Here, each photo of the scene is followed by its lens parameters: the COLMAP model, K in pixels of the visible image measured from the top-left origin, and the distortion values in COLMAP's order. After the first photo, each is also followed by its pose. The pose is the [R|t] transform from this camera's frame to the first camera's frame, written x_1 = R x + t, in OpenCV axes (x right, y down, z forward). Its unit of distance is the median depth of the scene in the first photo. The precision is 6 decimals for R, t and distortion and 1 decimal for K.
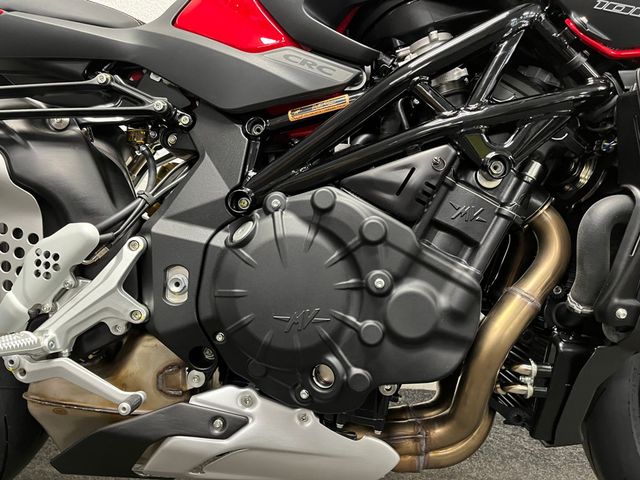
lens RADIAL K [[497.7, 0, 320.0], [0, 497.7, 240.0], [0, 0, 1]] dist [0.037619, -0.011040]
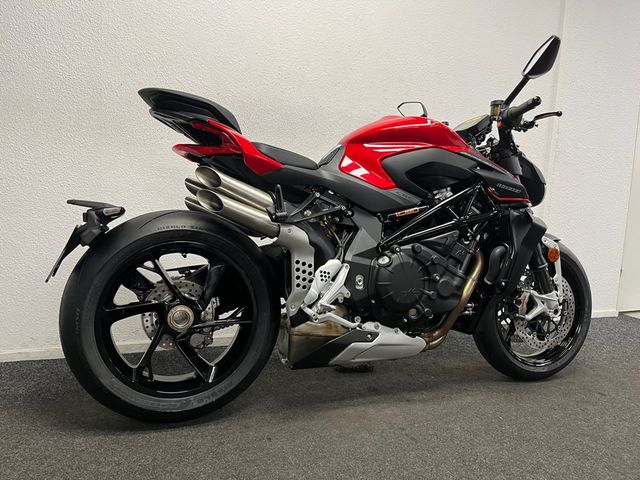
lens RADIAL K [[497.7, 0, 320.0], [0, 497.7, 240.0], [0, 0, 1]] dist [0.037619, -0.011040]
pose [[0.915221, -0.017272, 0.402583, -1.552235], [0.003782, 0.999405, 0.034279, -0.219268], [-0.402935, -0.029851, 0.914741, -1.273991]]
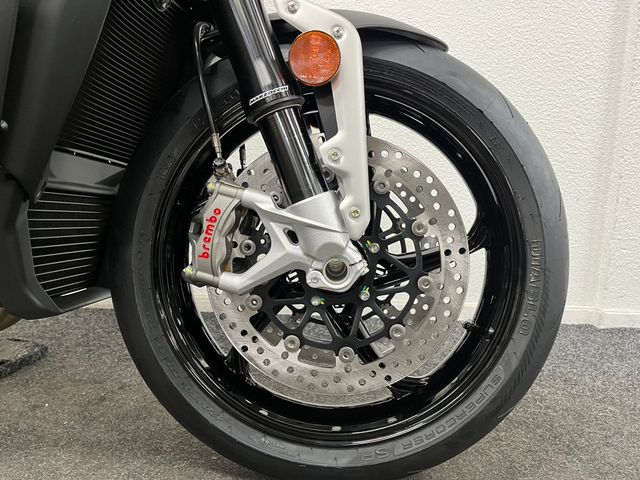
lens RADIAL K [[497.7, 0, 320.0], [0, 497.7, 240.0], [0, 0, 1]] dist [0.037619, -0.011040]
pose [[0.999875, 0.008468, 0.013353, 1.076554], [-0.009304, 0.997921, 0.063778, 0.243899], [-0.012786, -0.063894, 0.997875, 0.152132]]
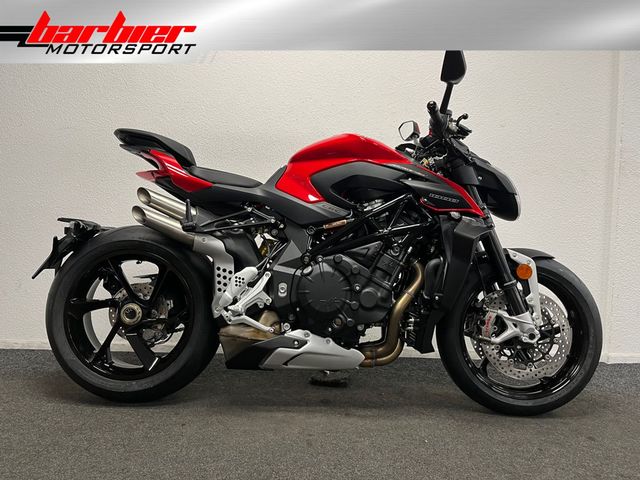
lens RADIAL K [[502.3, 0, 317.1], [0, 502.3, 247.3], [0, 0, 1]] dist [0.043988, -0.001999]
pose [[0.999139, 0.004683, 0.041221, -0.222805], [-0.003181, 0.999331, -0.036443, -0.041389], [-0.041364, 0.036280, 0.998485, -1.801791]]
